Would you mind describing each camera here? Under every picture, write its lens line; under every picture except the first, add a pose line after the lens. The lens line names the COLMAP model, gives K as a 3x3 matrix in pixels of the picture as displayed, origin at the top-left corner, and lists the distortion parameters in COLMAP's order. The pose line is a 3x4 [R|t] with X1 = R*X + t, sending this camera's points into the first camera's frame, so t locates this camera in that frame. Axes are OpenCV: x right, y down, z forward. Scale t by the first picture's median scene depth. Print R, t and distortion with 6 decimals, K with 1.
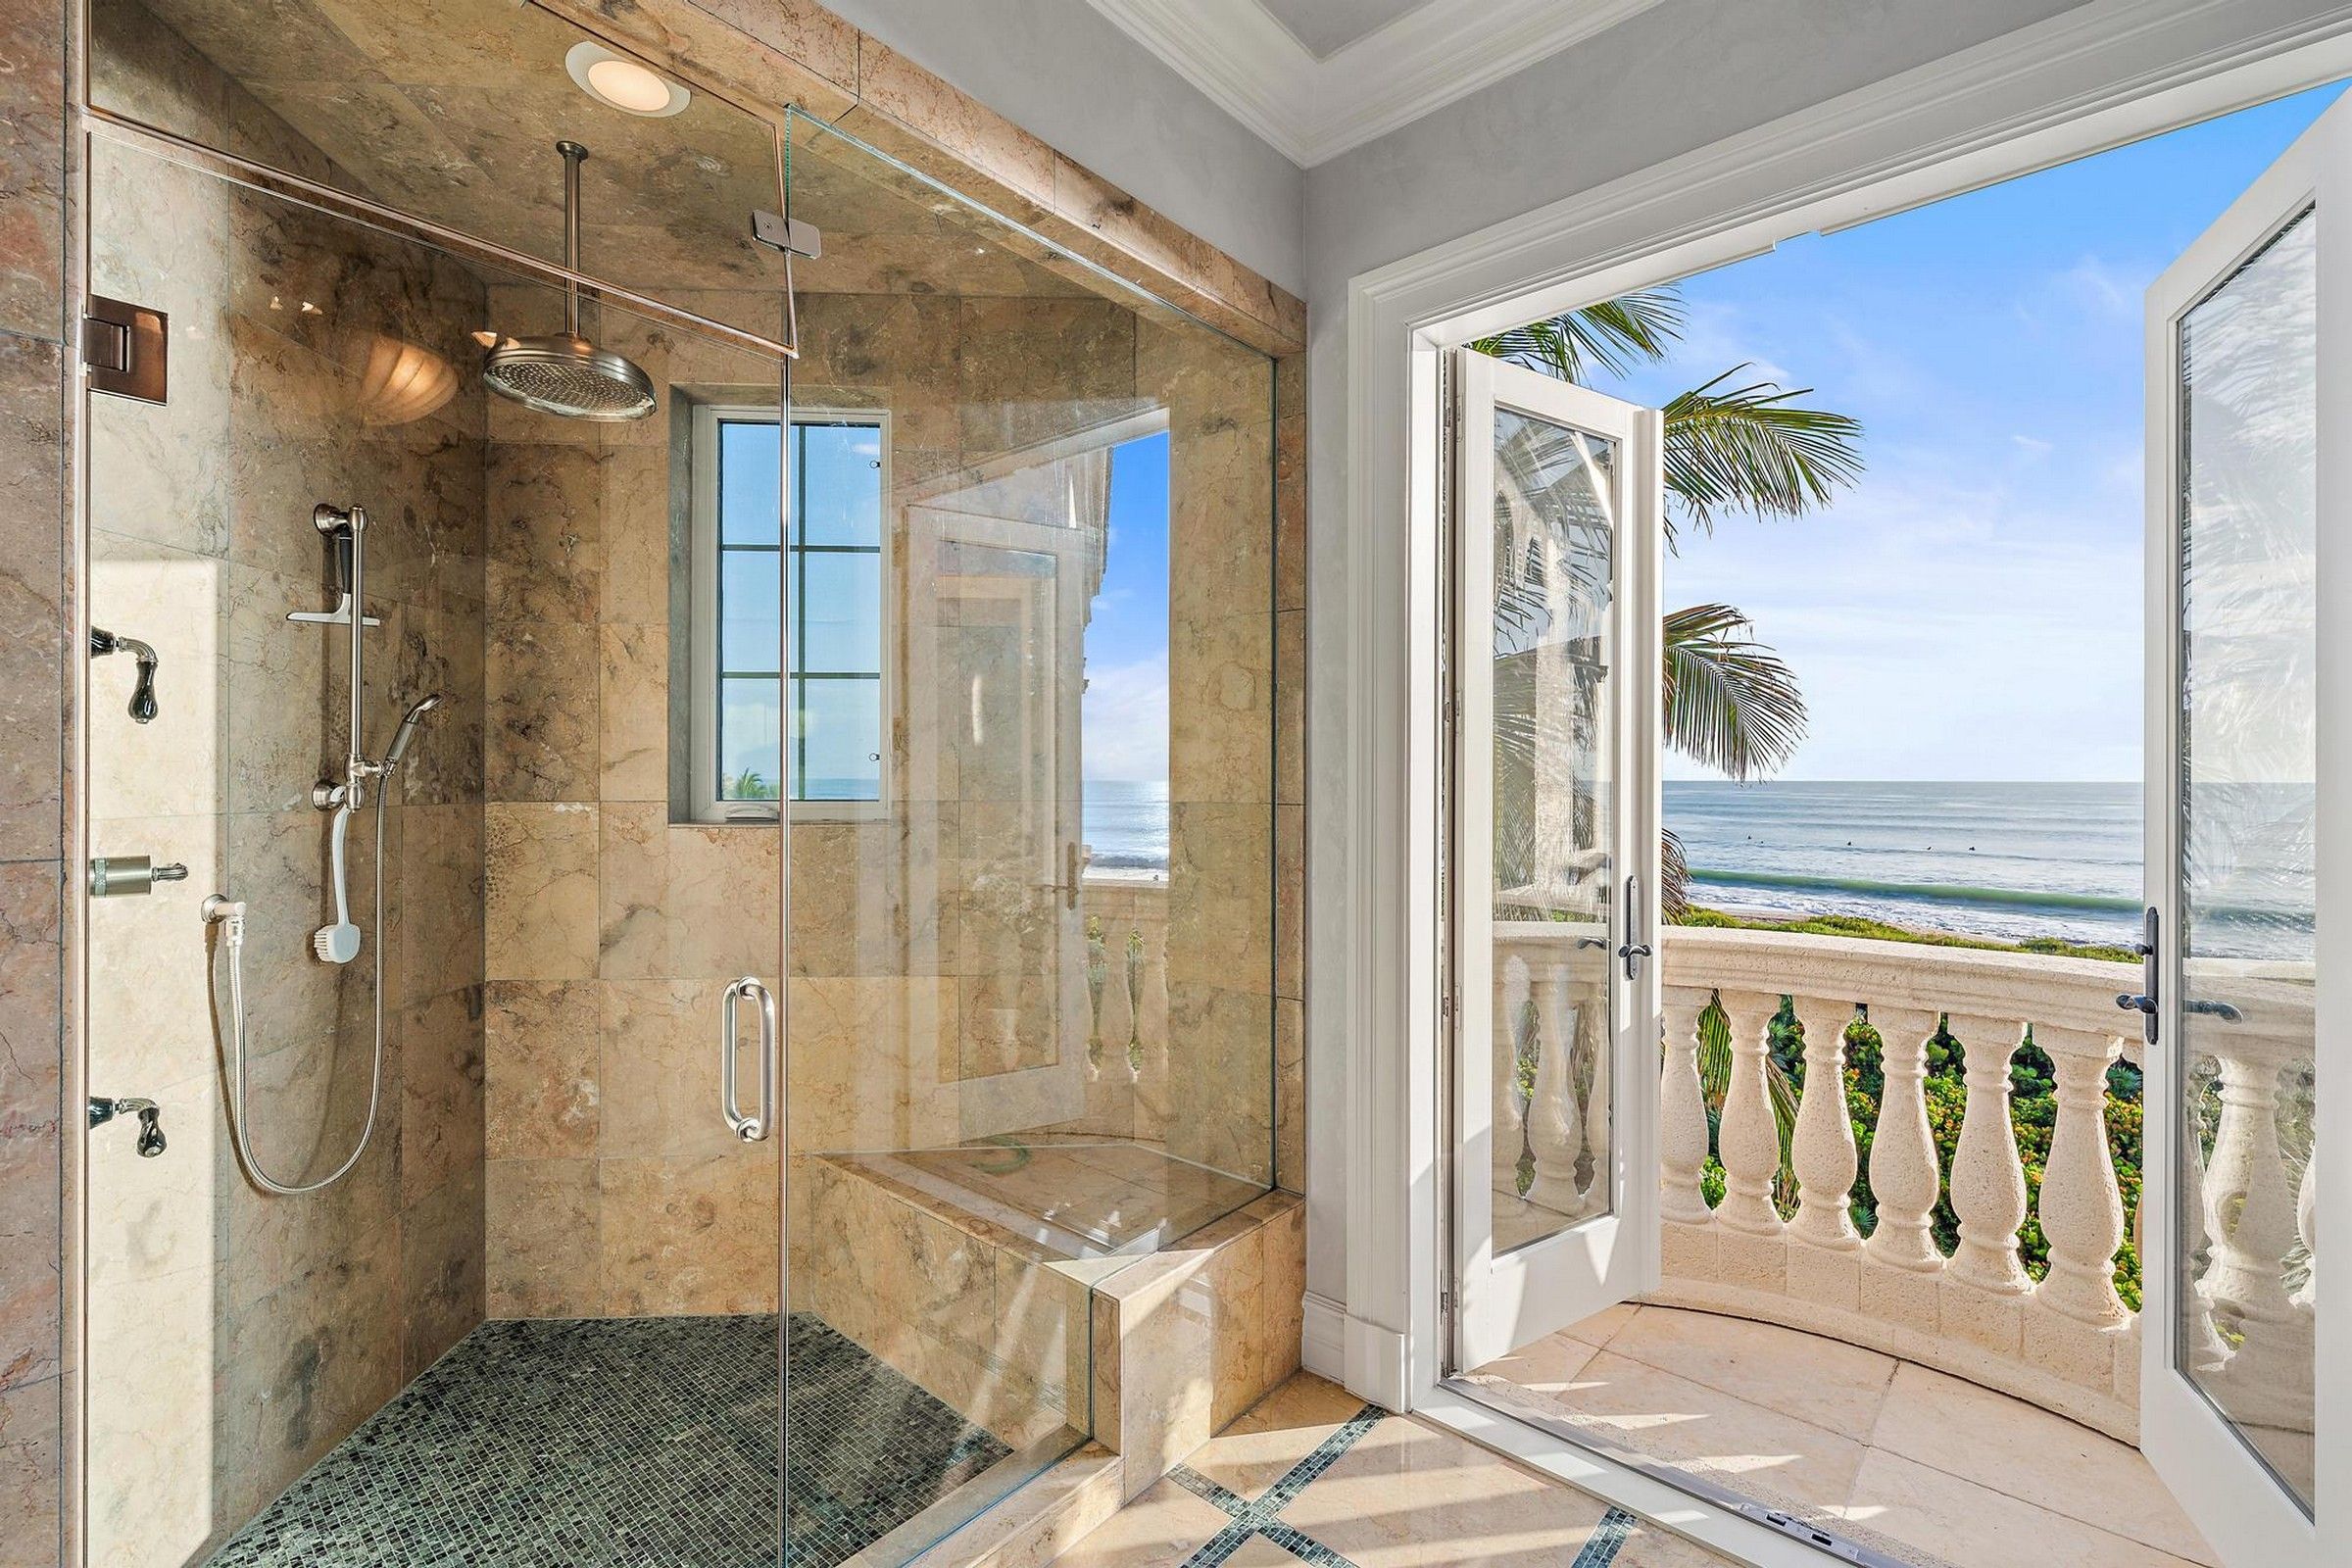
lens RADIAL K [[1014.8, 0, 1170.9], [0, 1014.8, 778.6], [0, 0, 1]] dist [-0.003948, -0.000258]
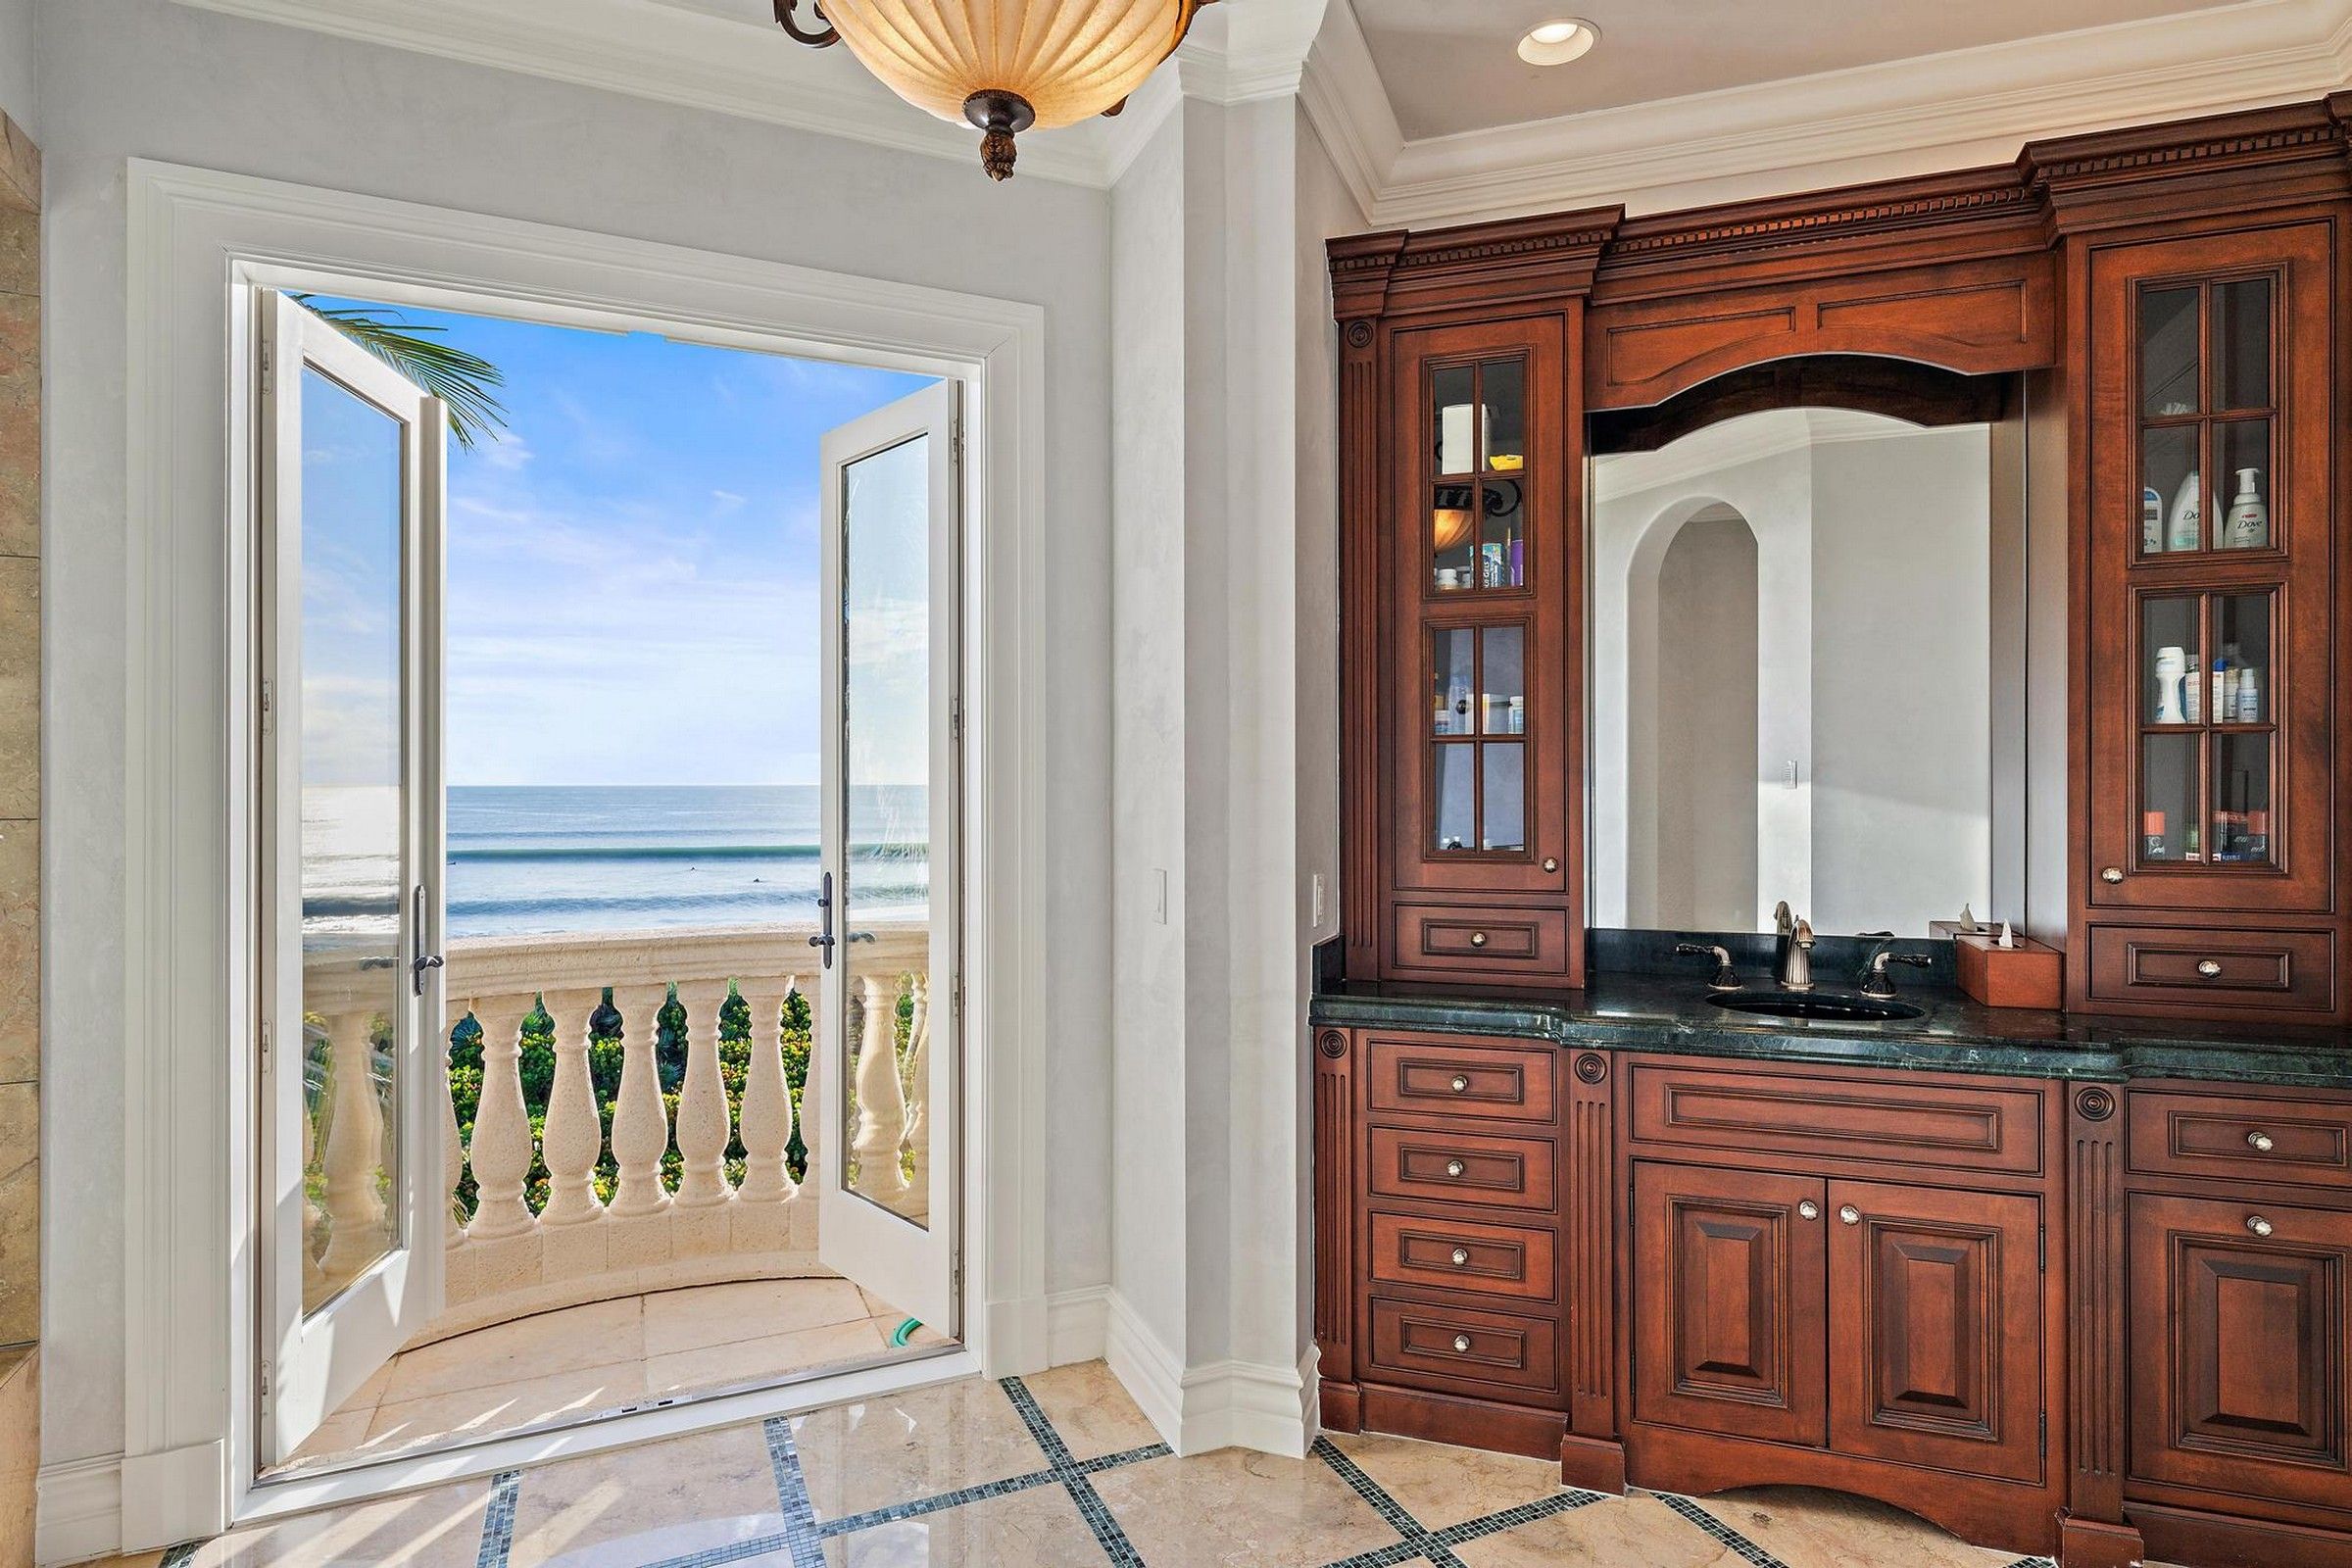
lens RADIAL K [[1287.7, 0, 1176.3], [0, 1287.7, 780.7], [0, 0, 1]] dist [0.000981, 0.000276]
pose [[0.416044, -0.000757, 0.909344, -0.386909], [0.000161, 1.000000, 0.000759, -0.003315], [-0.909344, -0.000169, 0.416044, -0.162533]]
